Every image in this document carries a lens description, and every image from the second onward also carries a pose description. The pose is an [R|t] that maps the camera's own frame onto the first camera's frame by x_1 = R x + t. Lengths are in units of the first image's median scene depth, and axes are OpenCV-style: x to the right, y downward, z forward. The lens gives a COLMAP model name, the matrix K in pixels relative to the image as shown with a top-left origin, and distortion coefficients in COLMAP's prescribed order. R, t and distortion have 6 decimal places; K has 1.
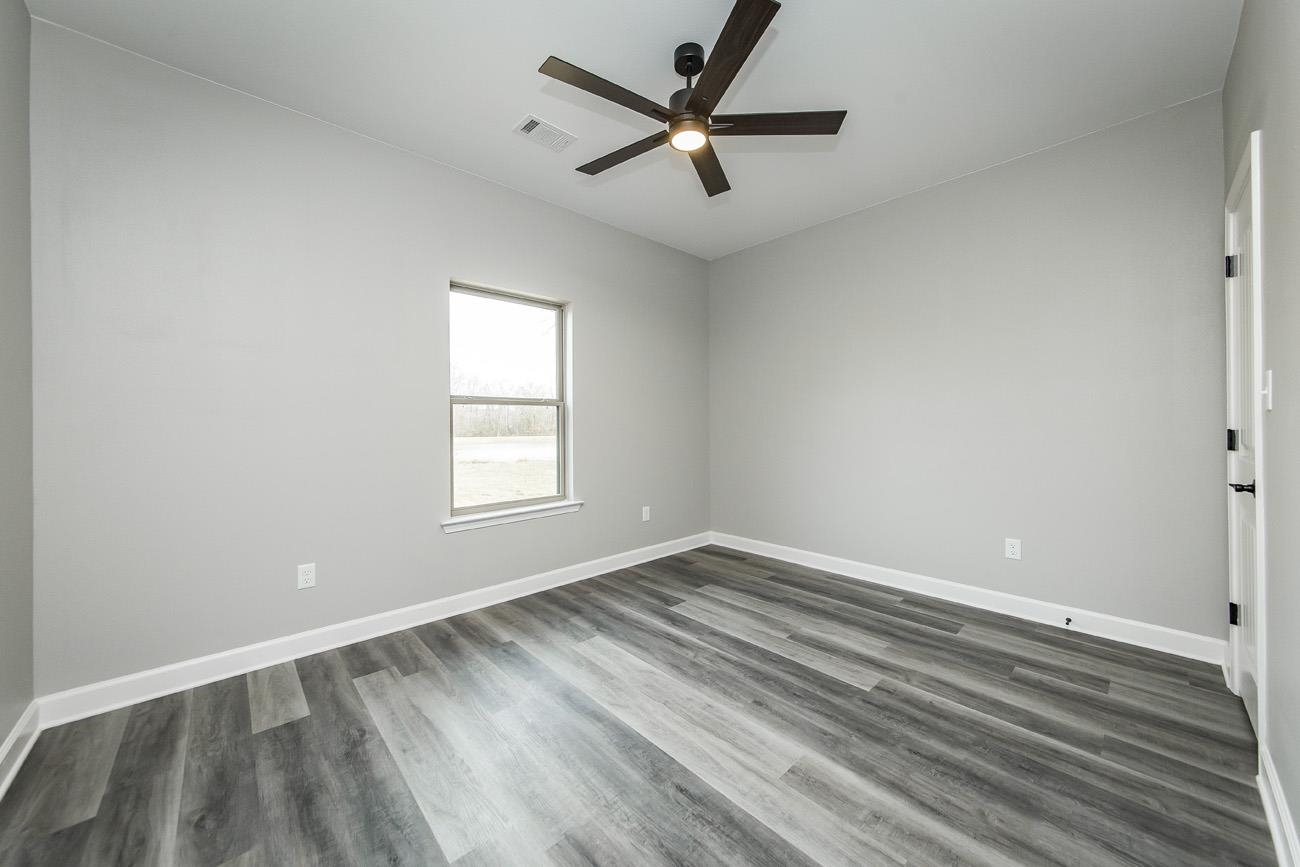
lens RADIAL K [[466.2, 0, 654.5], [0, 466.2, 424.7], [0, 0, 1]] dist [-0.002470, 0.000892]
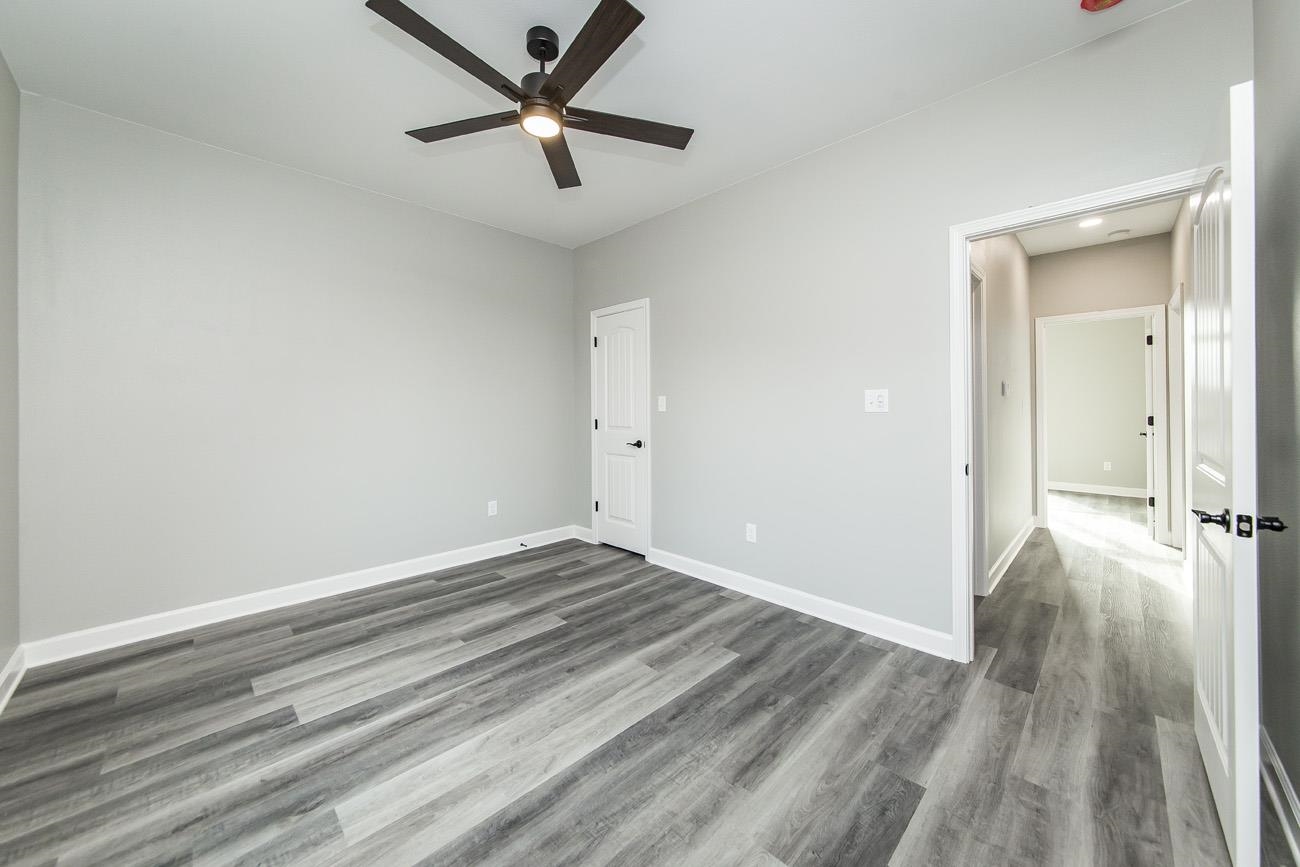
lens RADIAL K [[466.2, 0, 648.0], [0, 466.2, 407.2], [0, 0, 1]] dist [-0.002470, 0.000892]
pose [[-0.026757, 0.010419, 0.999588, -0.724756], [0.006660, 0.999925, -0.010244, -0.019075], [-0.999620, 0.006383, -0.026824, 0.667258]]
